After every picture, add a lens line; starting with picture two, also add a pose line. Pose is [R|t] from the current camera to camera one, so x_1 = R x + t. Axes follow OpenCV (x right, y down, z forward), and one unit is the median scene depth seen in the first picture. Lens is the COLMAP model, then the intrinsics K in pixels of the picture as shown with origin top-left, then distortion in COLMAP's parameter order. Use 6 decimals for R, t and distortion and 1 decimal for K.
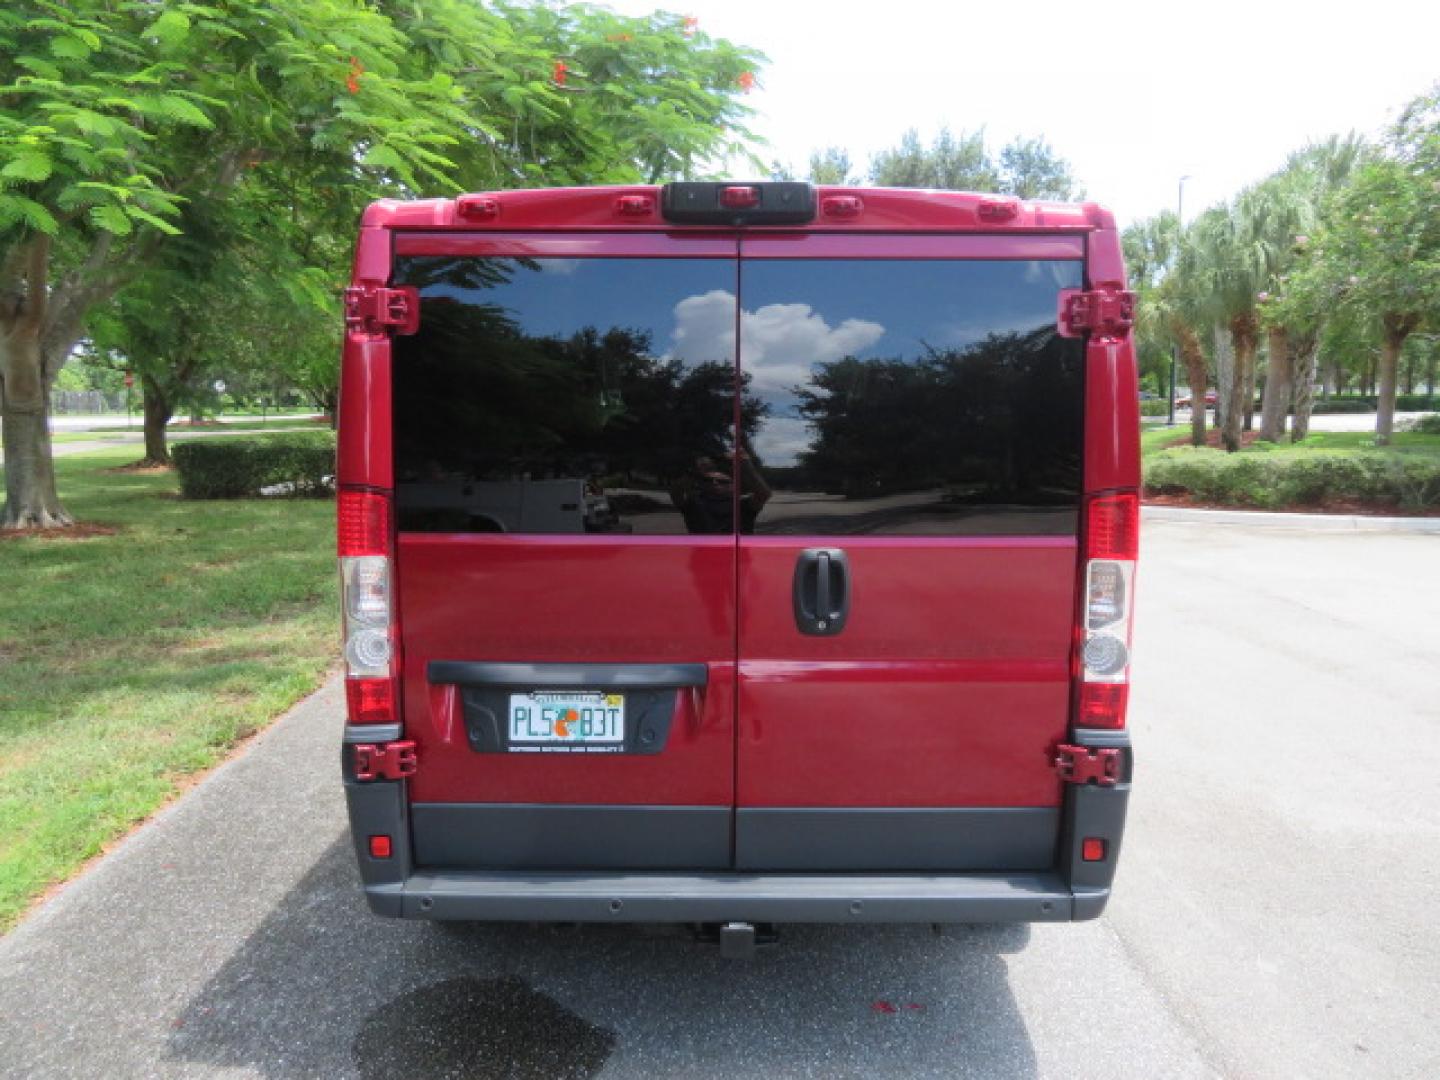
lens RADIAL K [[1011.6, 0, 719.4], [0, 1011.6, 536.3], [0, 0, 1]] dist [0.006142, -0.013558]
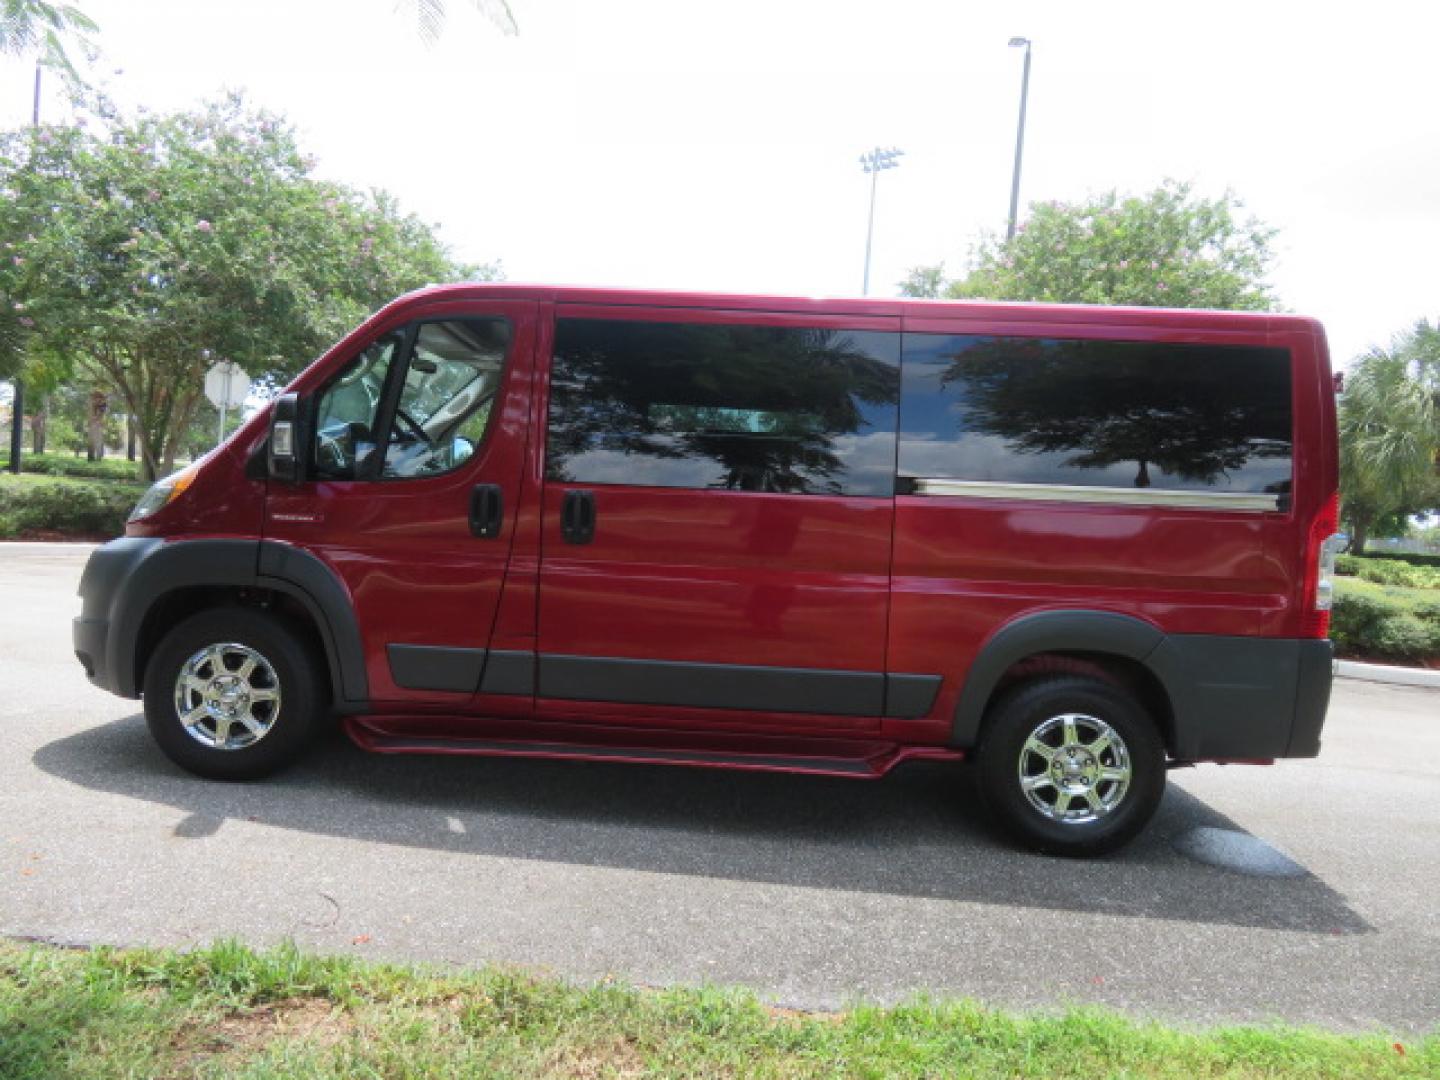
lens RADIAL K [[1011.6, 0, 713.0], [0, 1011.6, 543.9], [0, 0, 1]] dist [0.006142, -0.013558]
pose [[0.050966, -0.031600, 0.998200, -1.823416], [0.058500, 0.997878, 0.028603, -0.061115], [-0.996986, 0.056937, 0.052706, 1.706436]]
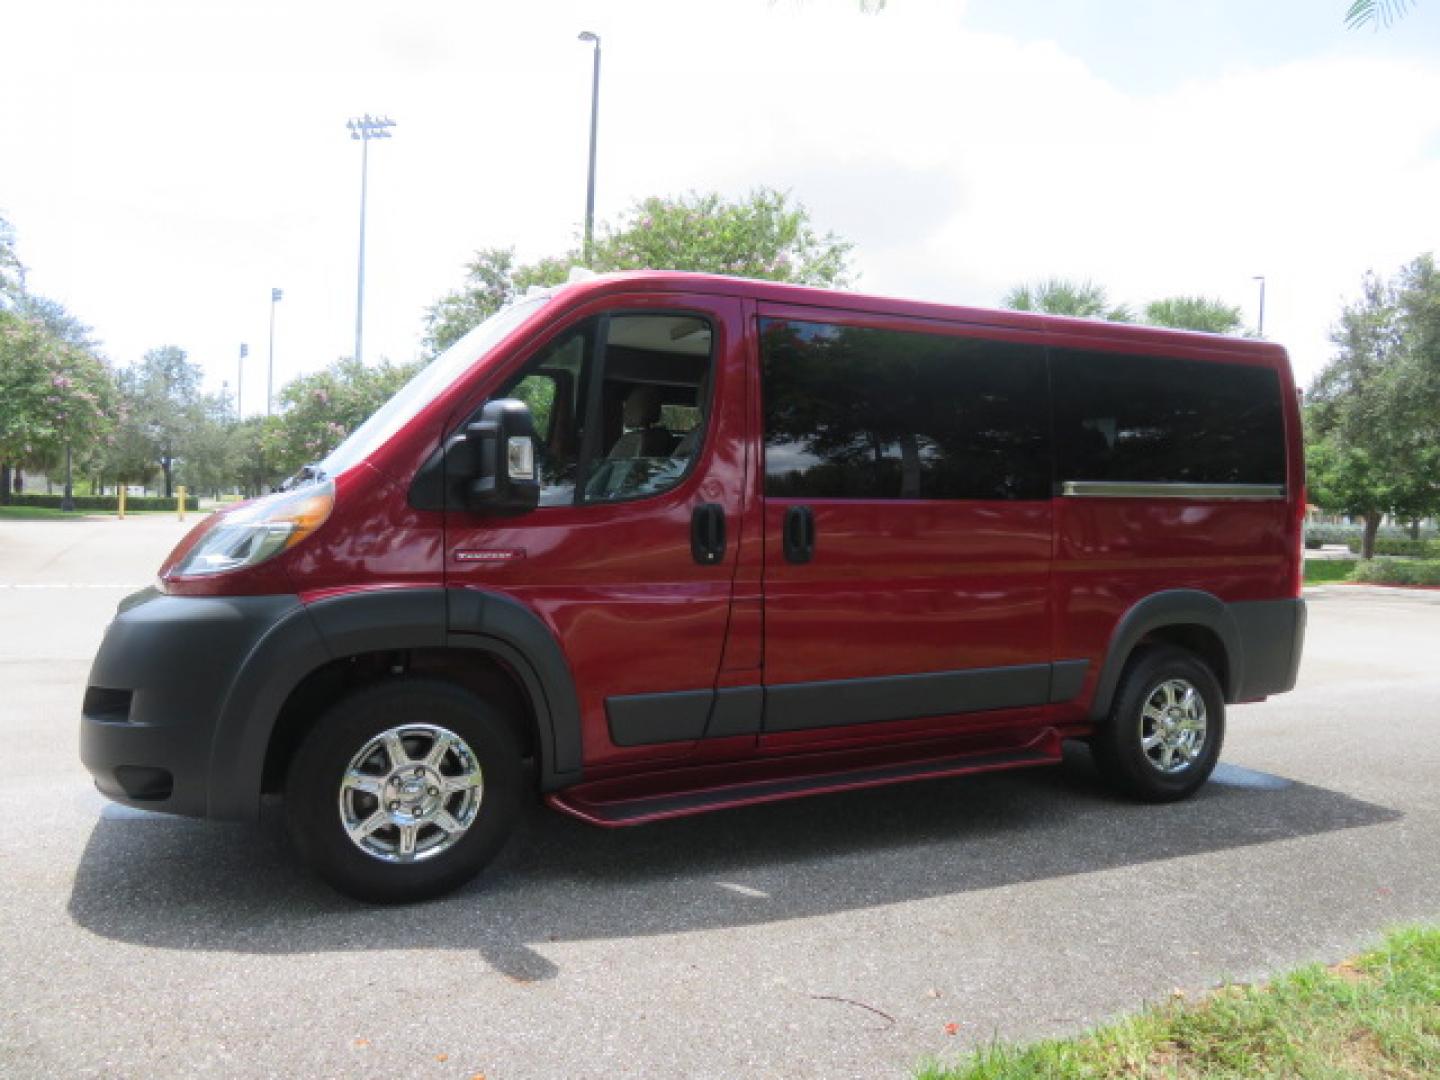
lens RADIAL K [[1011.6, 0, 713.6], [0, 1011.6, 540.9], [0, 0, 1]] dist [0.006142, -0.013558]
pose [[-0.430737, -0.035031, 0.901798, -1.544734], [0.090174, 0.992575, 0.081628, -0.184213], [-0.897961, 0.116479, -0.424380, 2.670432]]
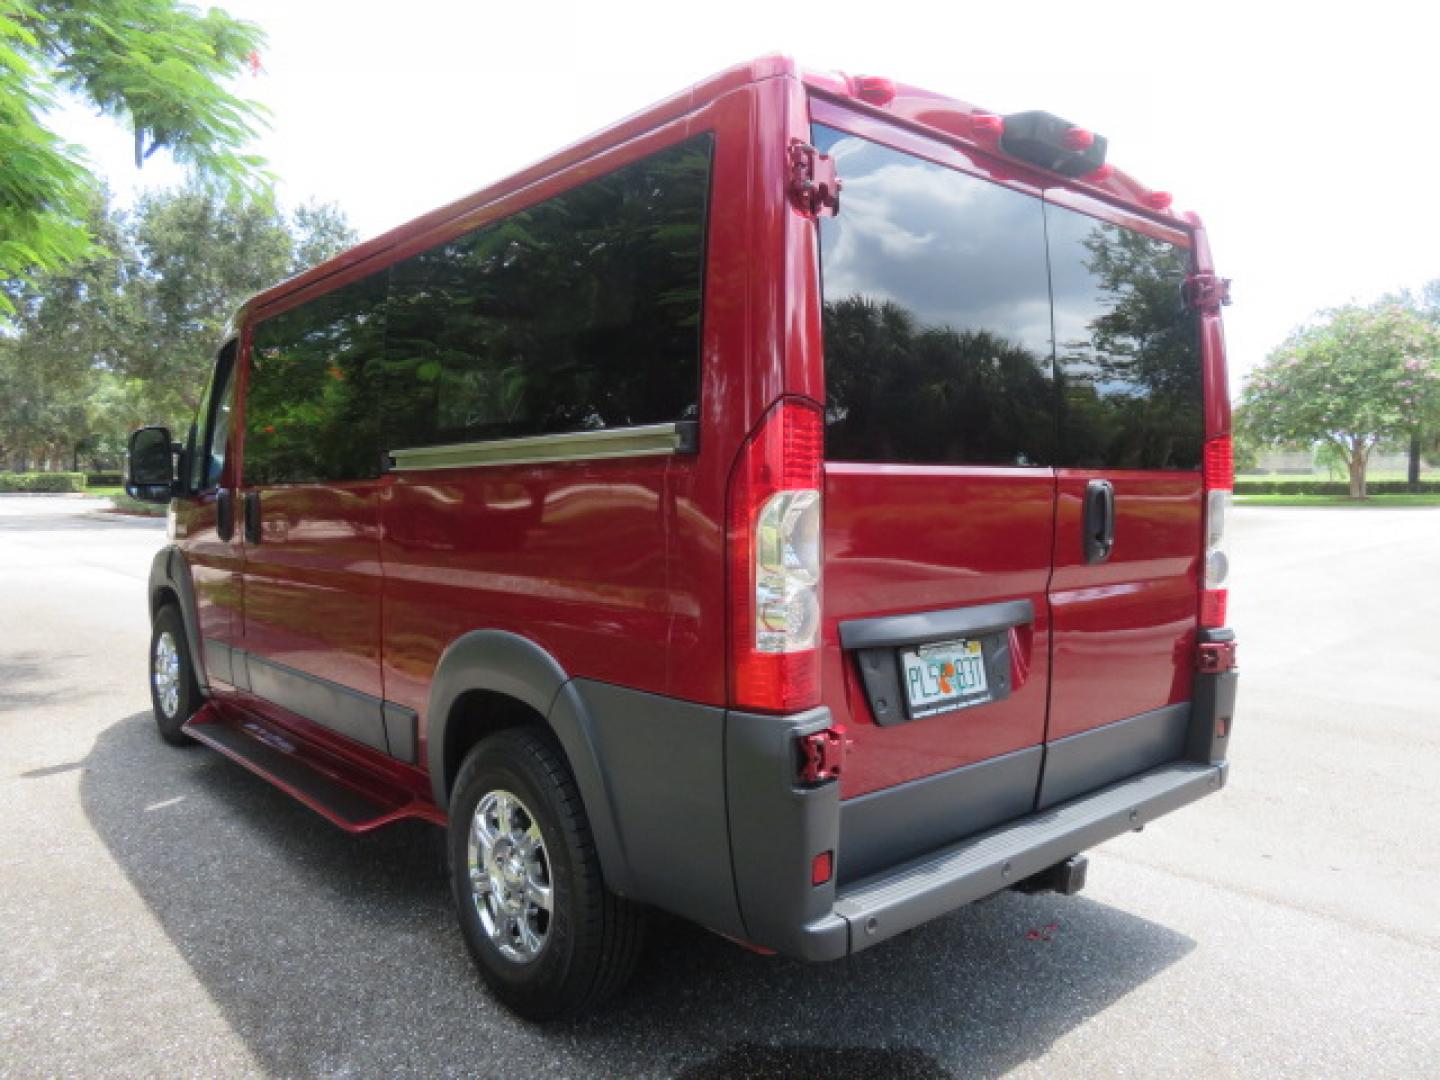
lens RADIAL K [[1011.6, 0, 705.0], [0, 1011.6, 534.8], [0, 0, 1]] dist [0.006142, -0.013558]
pose [[0.759191, -0.032596, 0.650052, -0.816007], [0.080444, 0.995787, -0.044018, 0.074077], [-0.645878, 0.085710, 0.758614, 0.413493]]
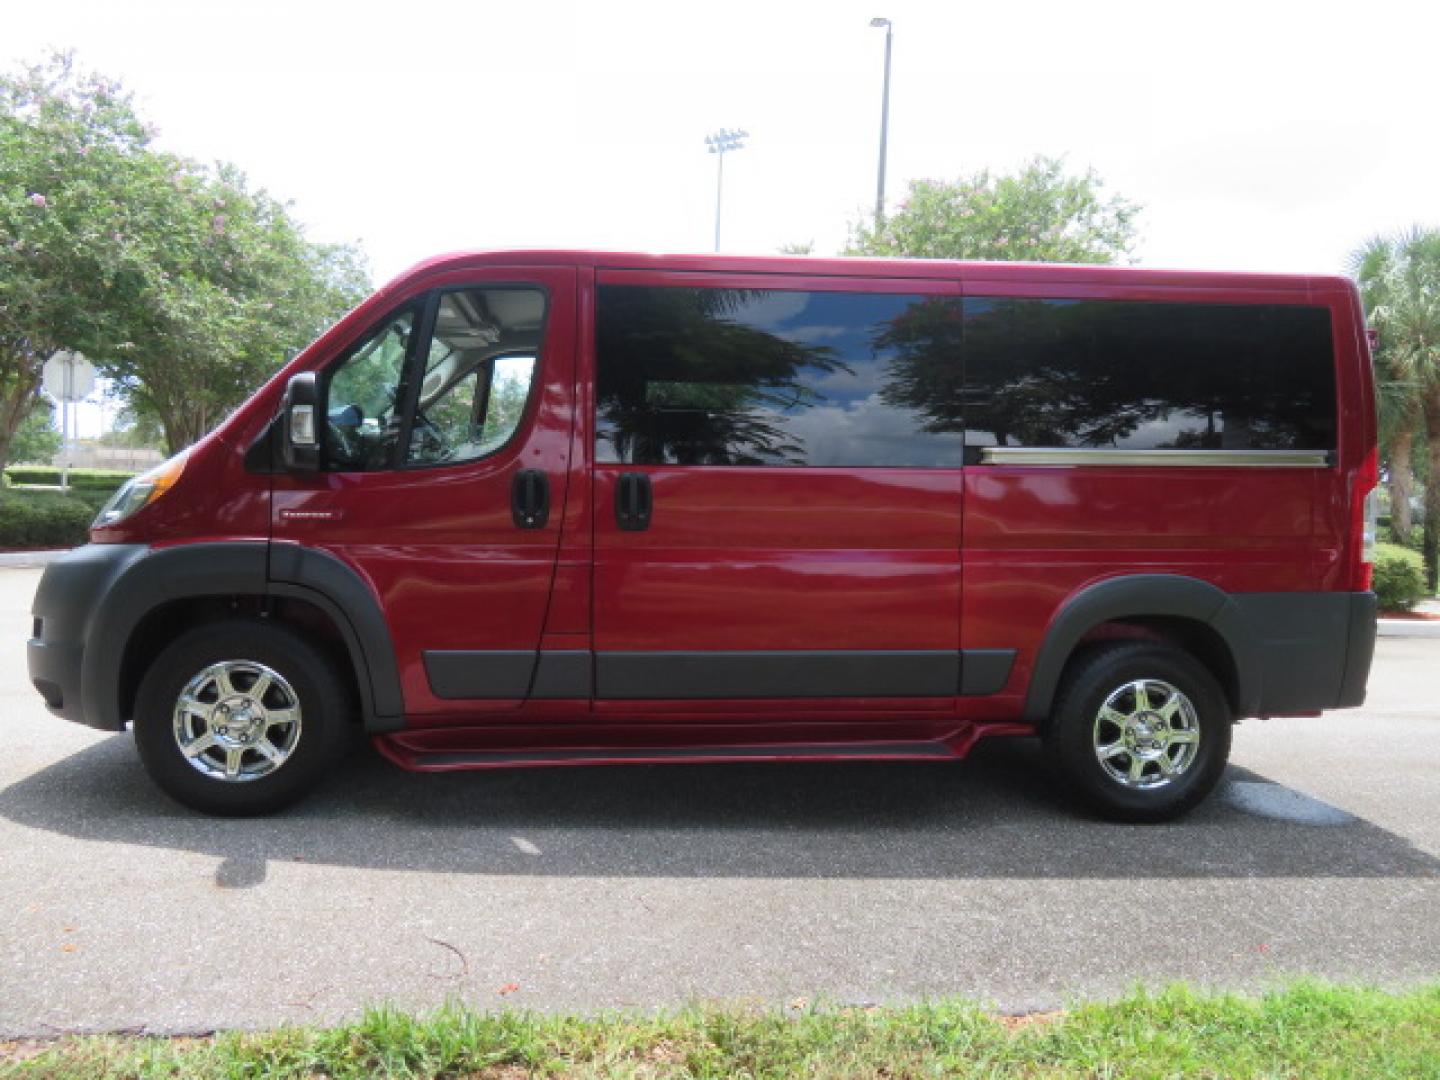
lens RADIAL K [[1011.6, 0, 712.3], [0, 1011.6, 544.9], [0, 0, 1]] dist [0.006142, -0.013558]
pose [[-0.092777, -0.047722, 0.994543, -1.722492], [0.096569, 0.993711, 0.056691, -0.077636], [-0.990993, 0.101301, -0.087585, 1.999342]]
